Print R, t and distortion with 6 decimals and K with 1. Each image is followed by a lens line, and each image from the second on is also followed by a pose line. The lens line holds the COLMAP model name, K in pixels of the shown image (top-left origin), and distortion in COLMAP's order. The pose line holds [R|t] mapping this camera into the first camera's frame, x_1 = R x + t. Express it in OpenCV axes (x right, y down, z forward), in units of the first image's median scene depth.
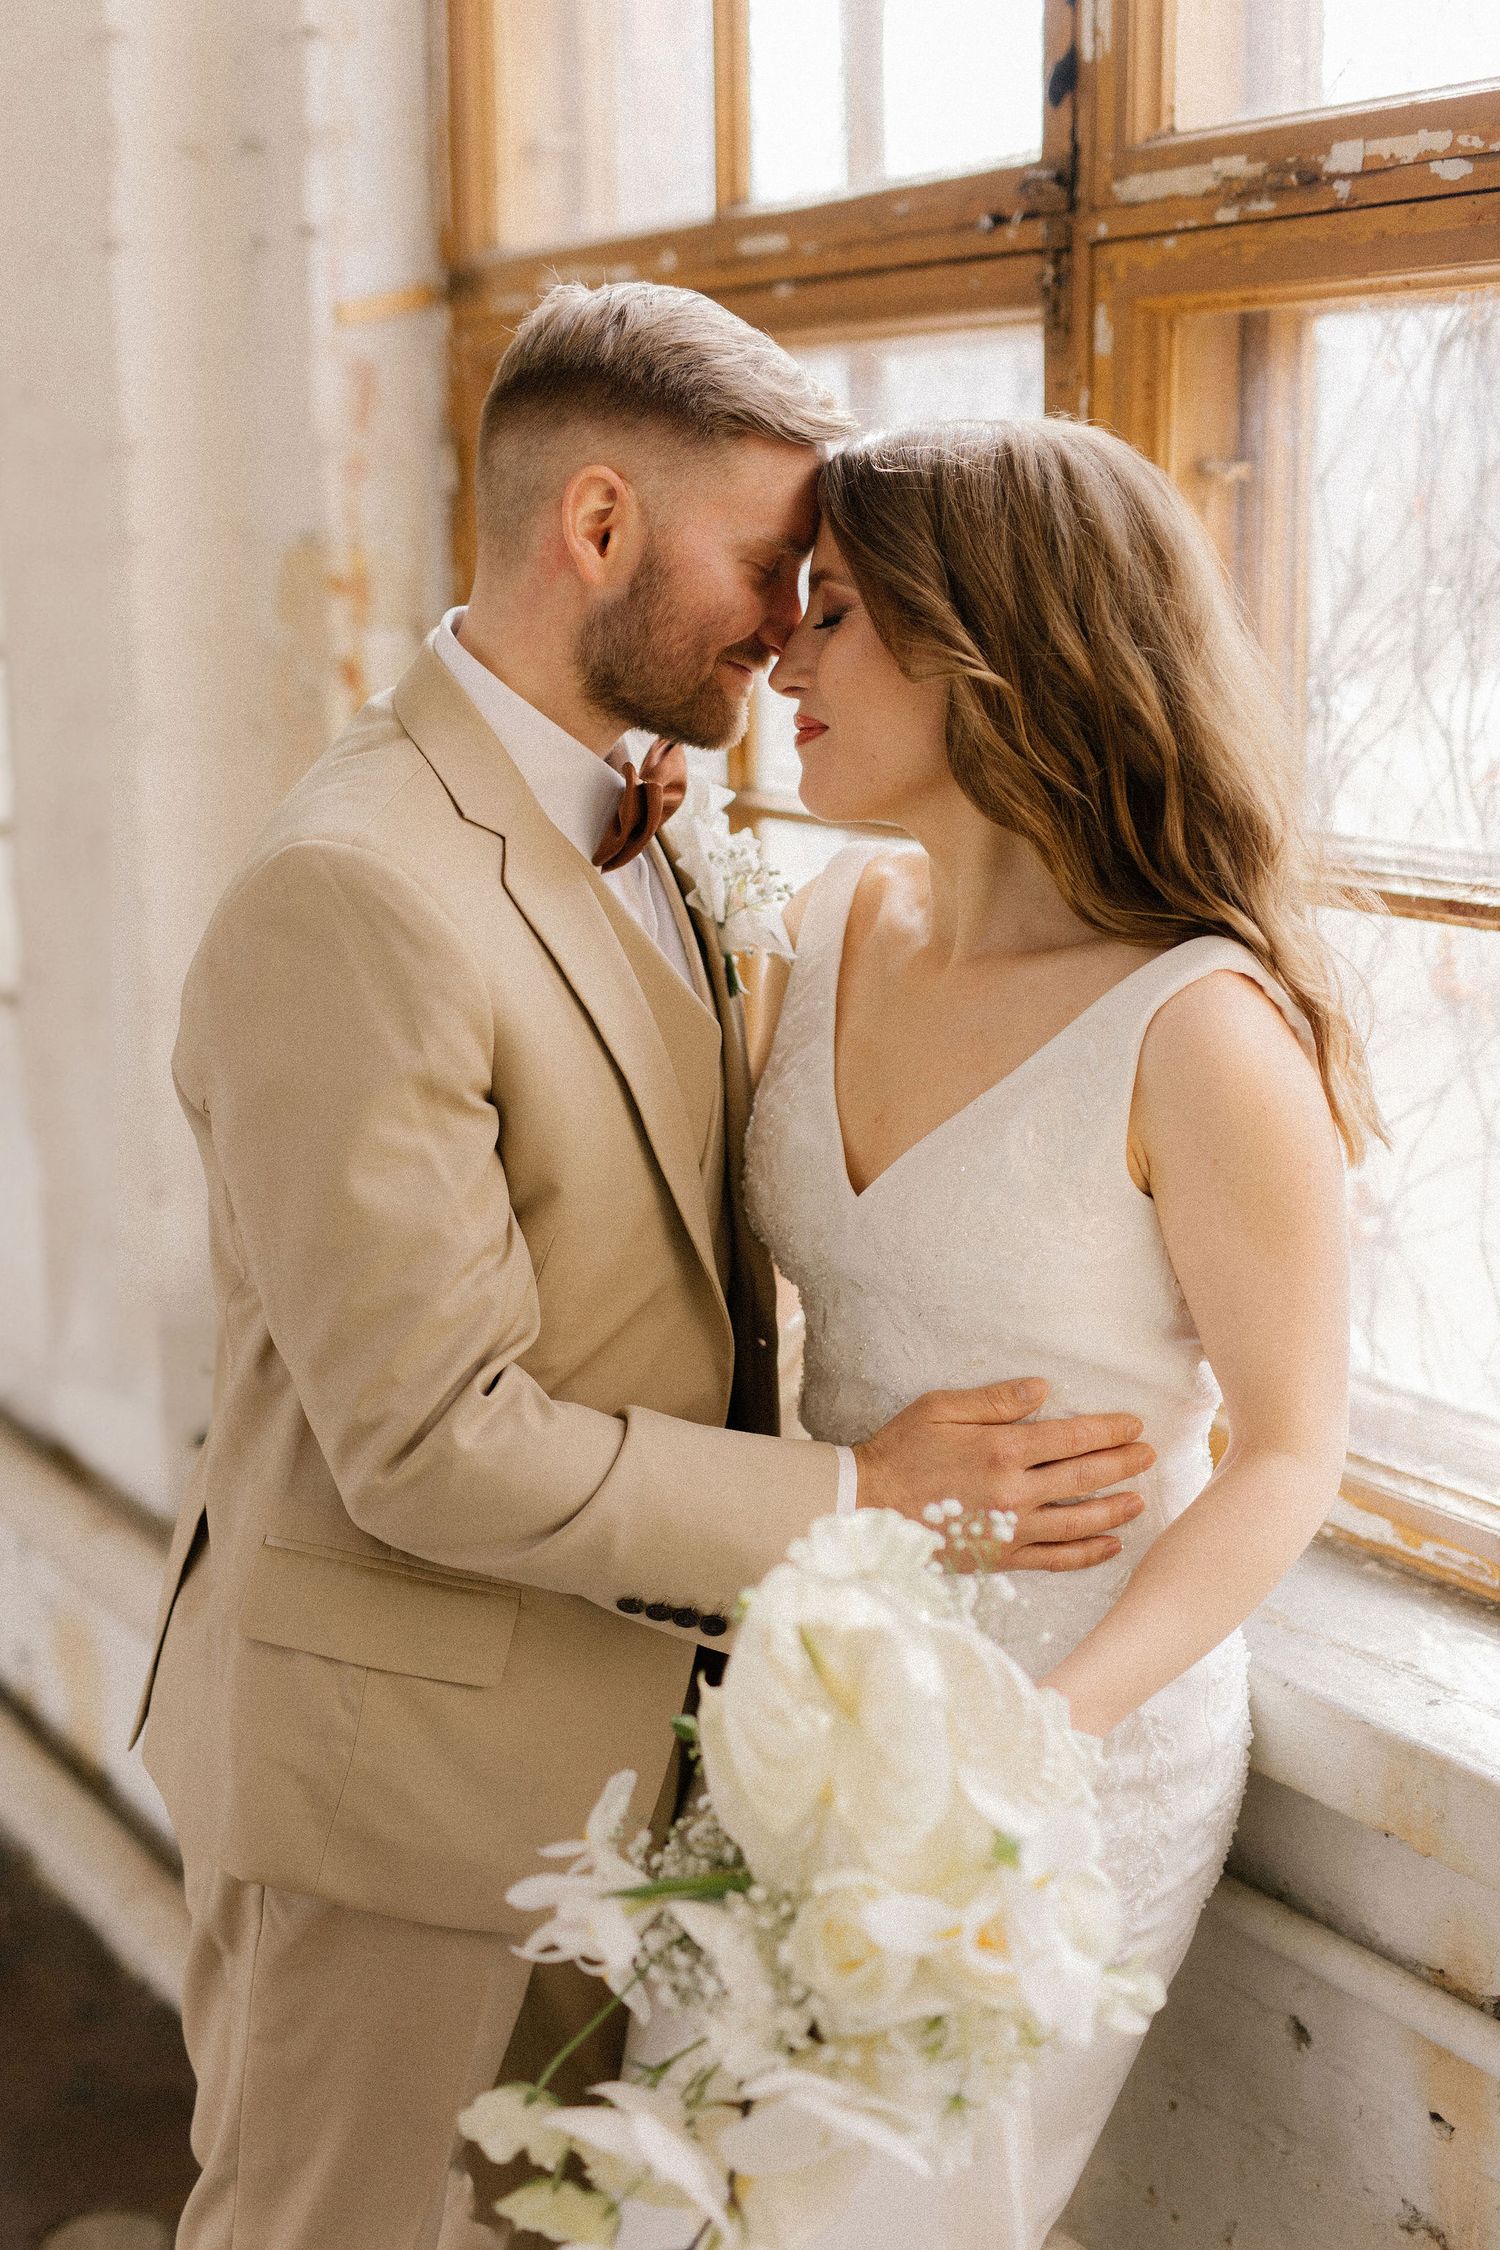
lens RADIAL K [[3155.0, 0, 758.3], [0, 3155.0, 1131.8], [0, 0, 1]] dist [-0.010959, 0.000000]
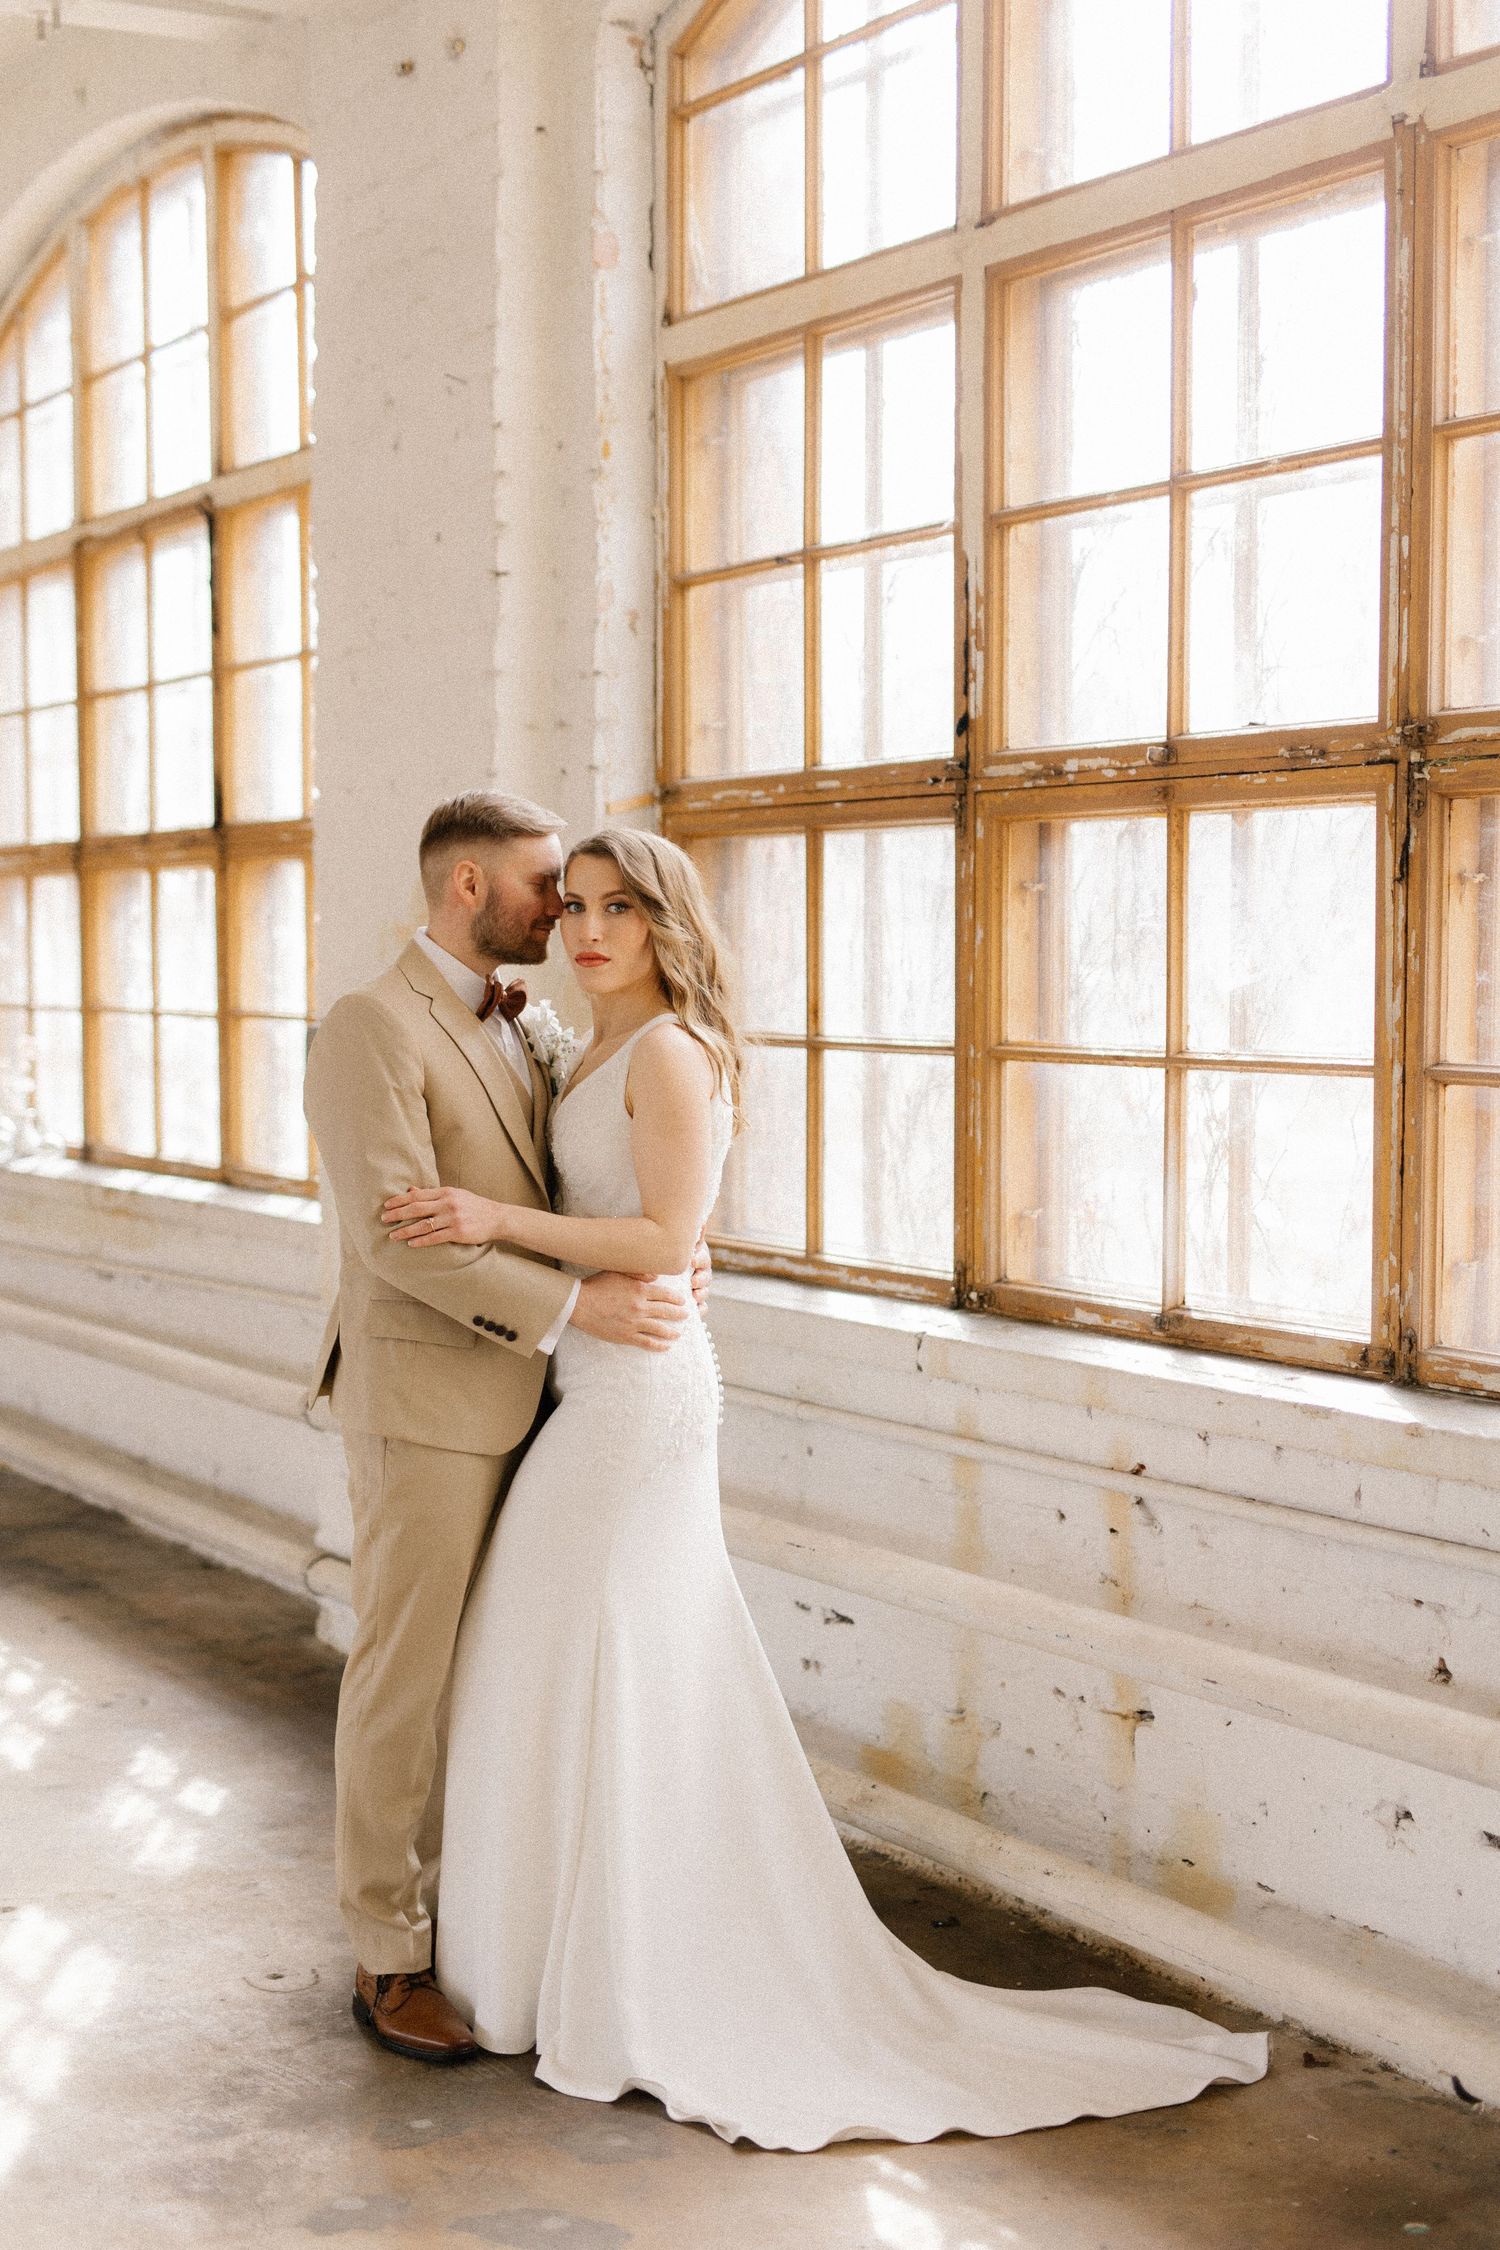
lens RADIAL K [[3155.0, 0, 738.6], [0, 3155.0, 1128.0], [0, 0, 1]] dist [-0.010959, 0.000000]
pose [[0.999911, 0.007118, 0.011283, -0.095760], [-0.005563, 0.991190, -0.132327, 0.279999], [-0.012125, 0.132253, 0.991142, -1.300114]]
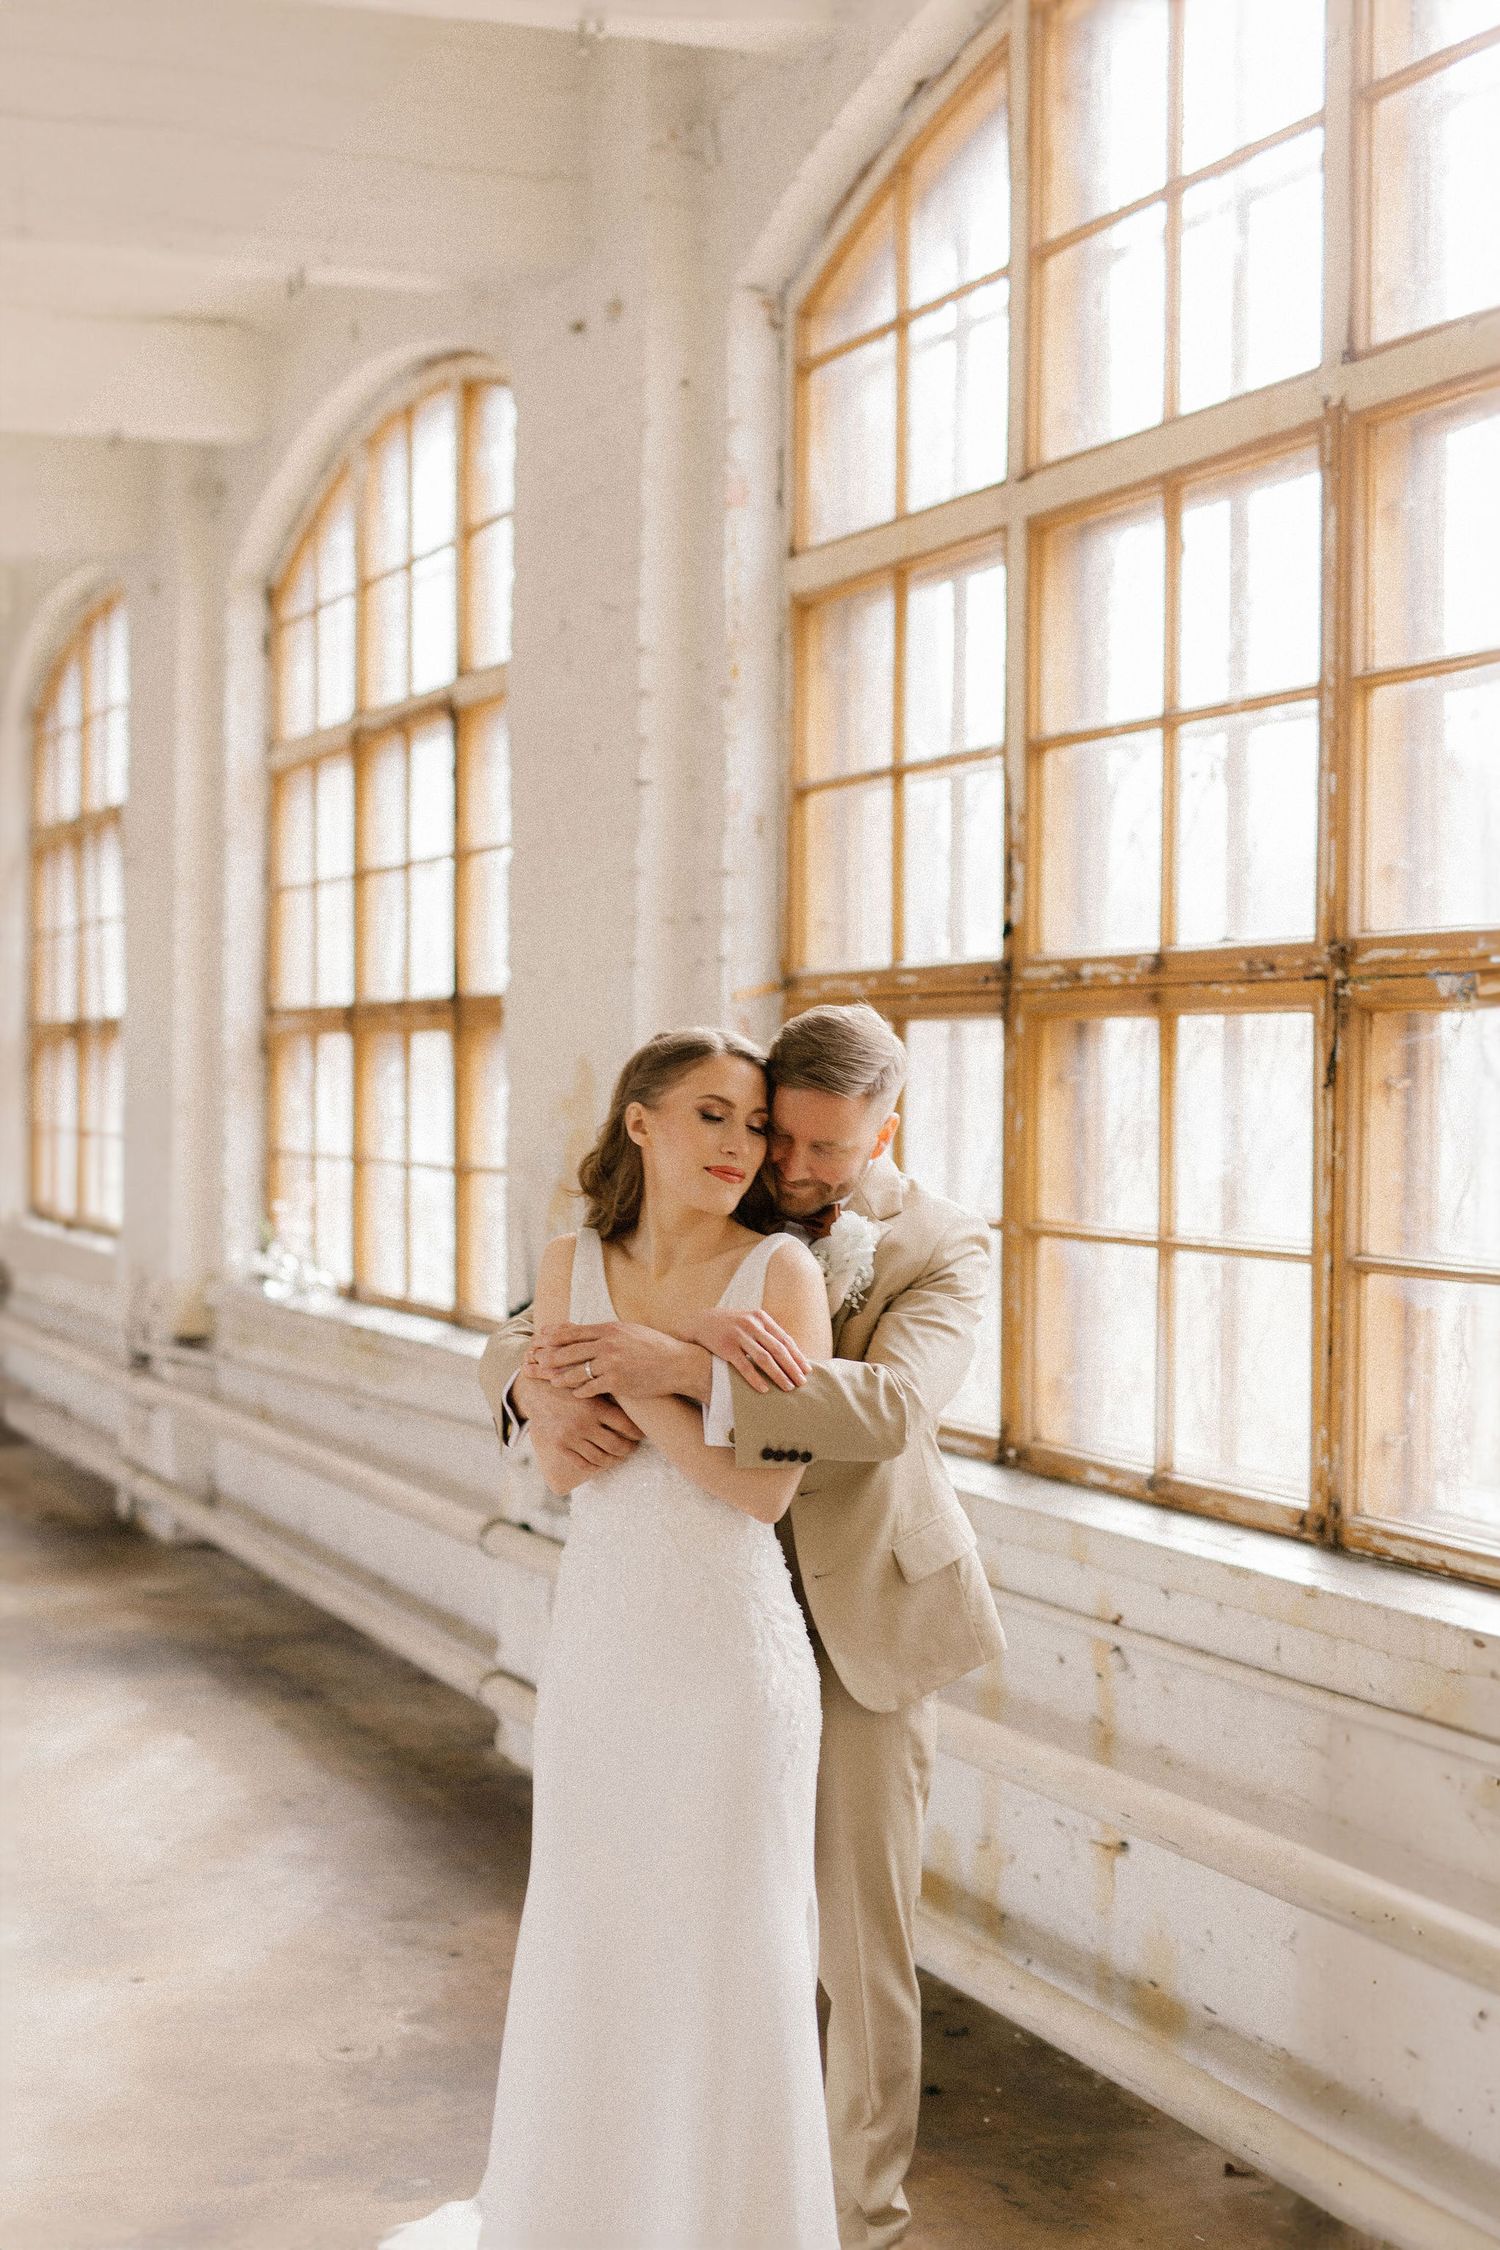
lens RADIAL K [[3155.0, 0, 750.6], [0, 3155.0, 1110.6], [0, 0, 1]] dist [-0.010959, 0.000000]
pose [[0.991119, 0.015259, -0.132103, 0.229862], [-0.038083, 0.984358, -0.172017, 0.266749], [0.127411, 0.175520, 0.976196, -1.528126]]
